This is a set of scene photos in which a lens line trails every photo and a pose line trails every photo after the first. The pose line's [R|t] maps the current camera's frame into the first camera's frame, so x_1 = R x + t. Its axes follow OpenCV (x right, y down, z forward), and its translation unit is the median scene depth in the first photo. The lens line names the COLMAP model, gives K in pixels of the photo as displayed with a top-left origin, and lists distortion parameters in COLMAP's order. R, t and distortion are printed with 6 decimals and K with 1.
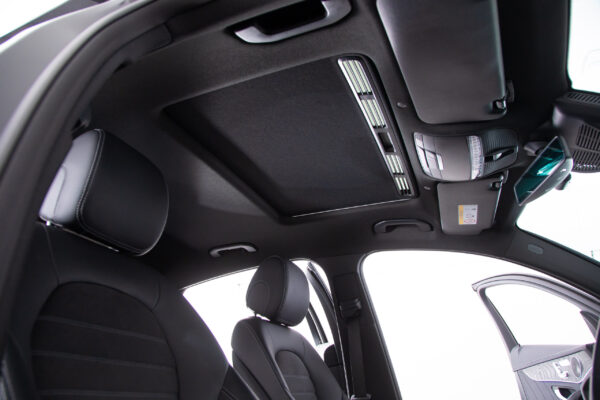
lens RADIAL K [[412.1, 0, 300.0], [0, 412.1, 200.0], [0, 0, 1]] dist [-0.113218, 0.060832]
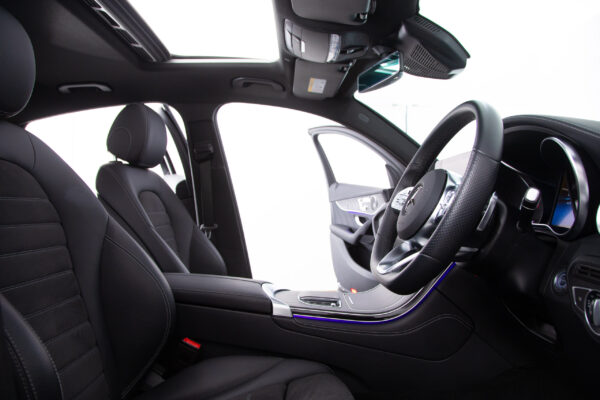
lens RADIAL K [[408.2, 0, 300.0], [0, 408.2, 200.0], [0, 0, 1]] dist [-0.120792, 0.061886]
pose [[0.924086, -0.001864, 0.382181, -0.069565], [-0.160656, 0.905451, 0.392871, -0.113583], [-0.346779, -0.424447, 0.836415, -0.082629]]
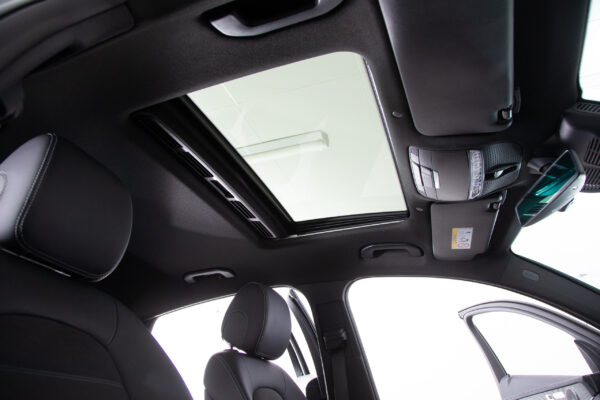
lens RADIAL K [[408.2, 0, 300.0], [0, 408.2, 200.0], [0, 0, 1]] dist [-0.120792, 0.061886]
pose [[0.998867, 0.011936, 0.046071, -0.002528], [-0.009006, 0.997954, -0.063293, 0.009623], [-0.046732, 0.062807, 0.996931, 0.090002]]
